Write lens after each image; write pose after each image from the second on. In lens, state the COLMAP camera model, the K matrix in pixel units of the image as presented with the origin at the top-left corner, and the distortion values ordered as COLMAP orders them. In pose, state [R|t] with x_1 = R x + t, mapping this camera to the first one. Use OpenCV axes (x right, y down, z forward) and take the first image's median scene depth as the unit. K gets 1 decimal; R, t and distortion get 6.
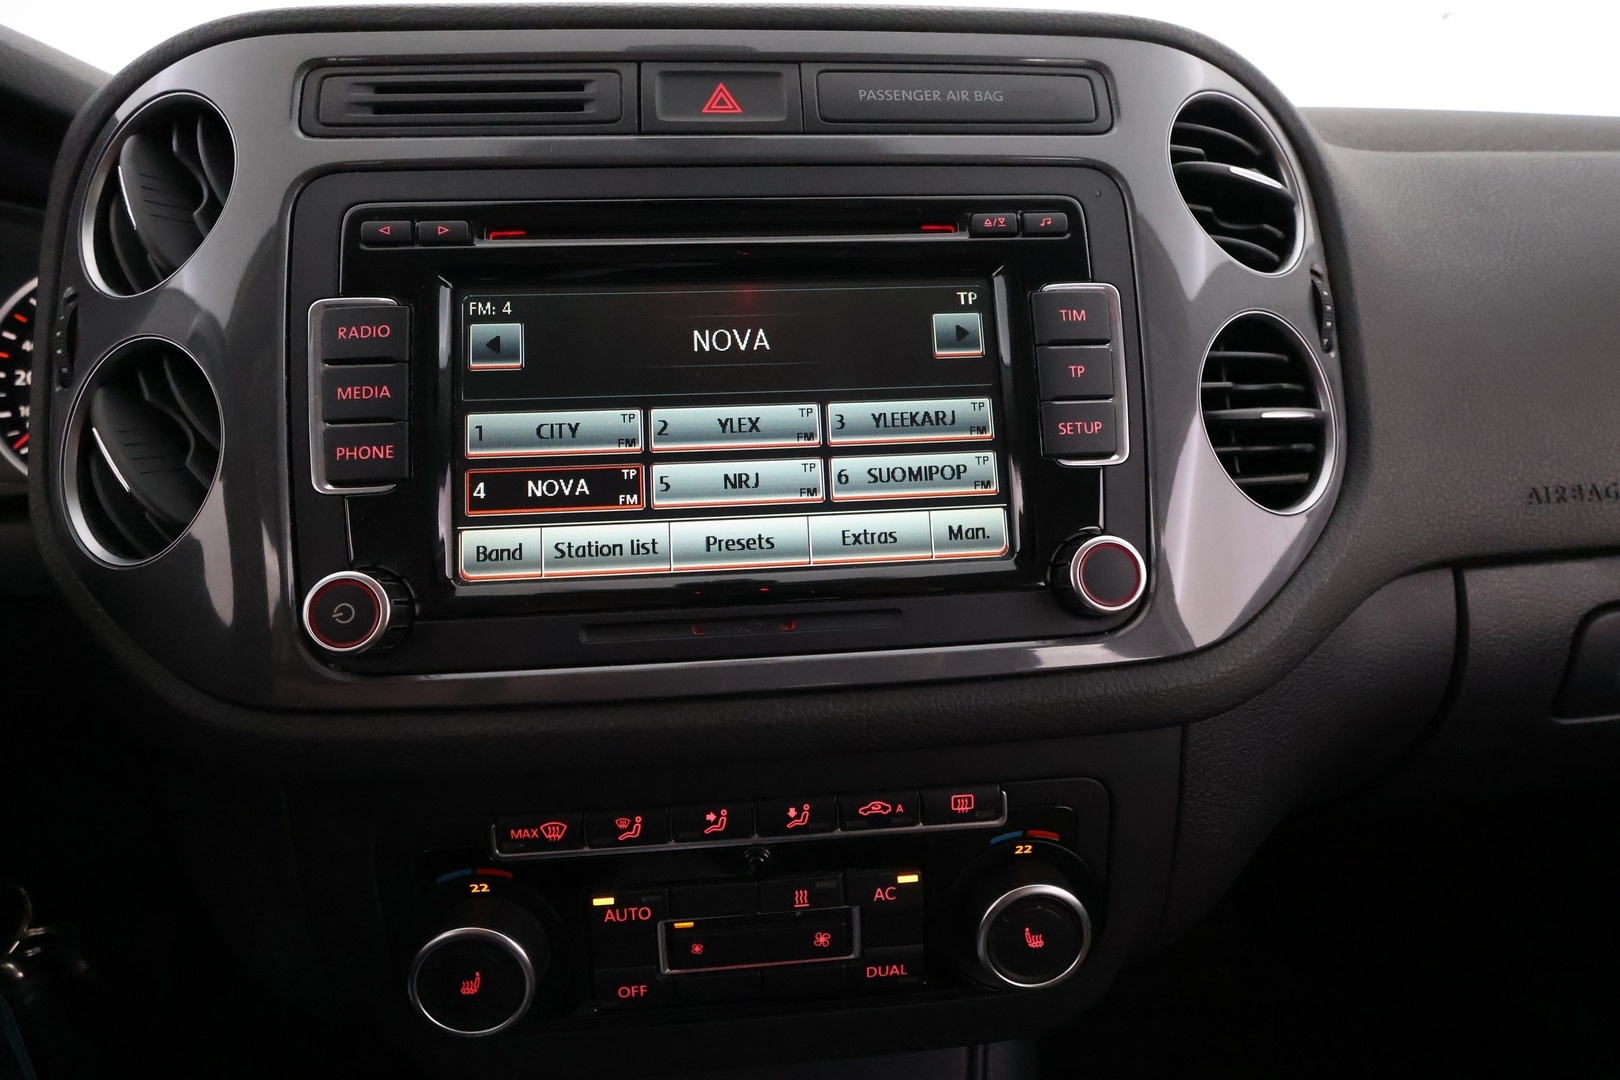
lens RADIAL K [[775.6, 0, 810.0], [0, 775.6, 540.0], [0, 0, 1]] dist [0.005706, 0.000847]
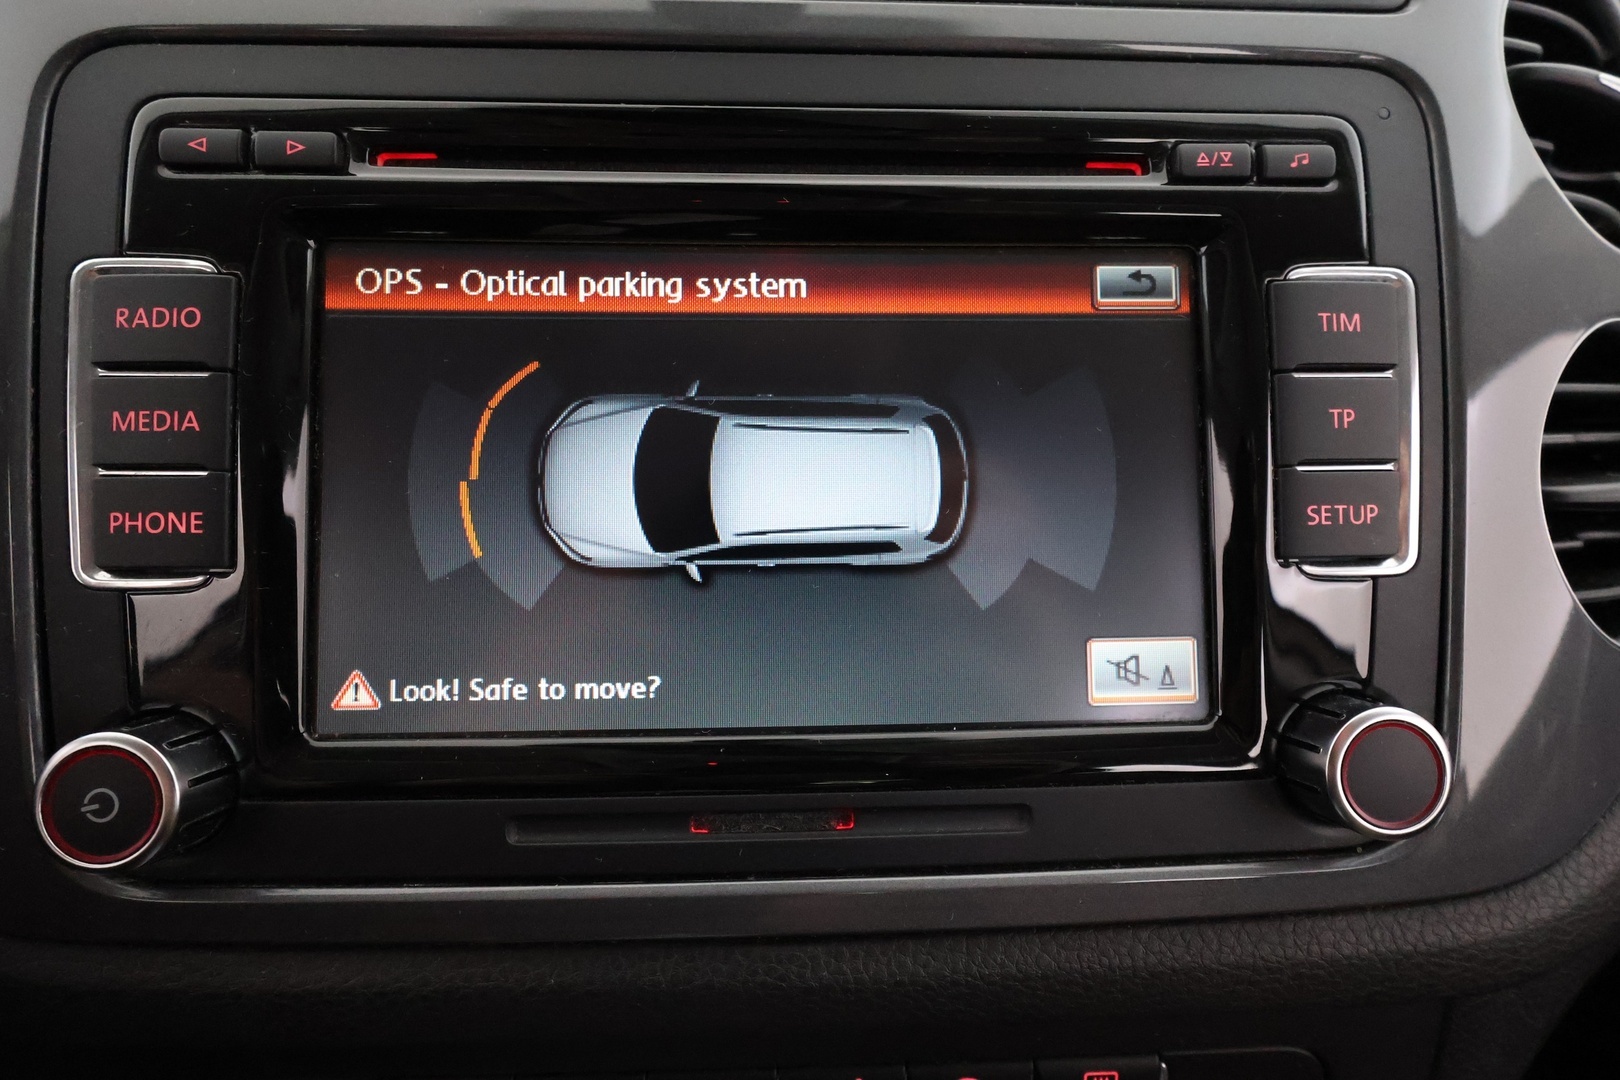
lens RADIAL K [[775.6, 0, 810.0], [0, 775.6, 540.0], [0, 0, 1]] dist [0.005706, 0.000847]
pose [[0.998782, 0.040419, -0.028307, -0.046320], [-0.038565, 0.997252, 0.063254, -0.149736], [0.030786, -0.062085, 0.997596, 0.394039]]
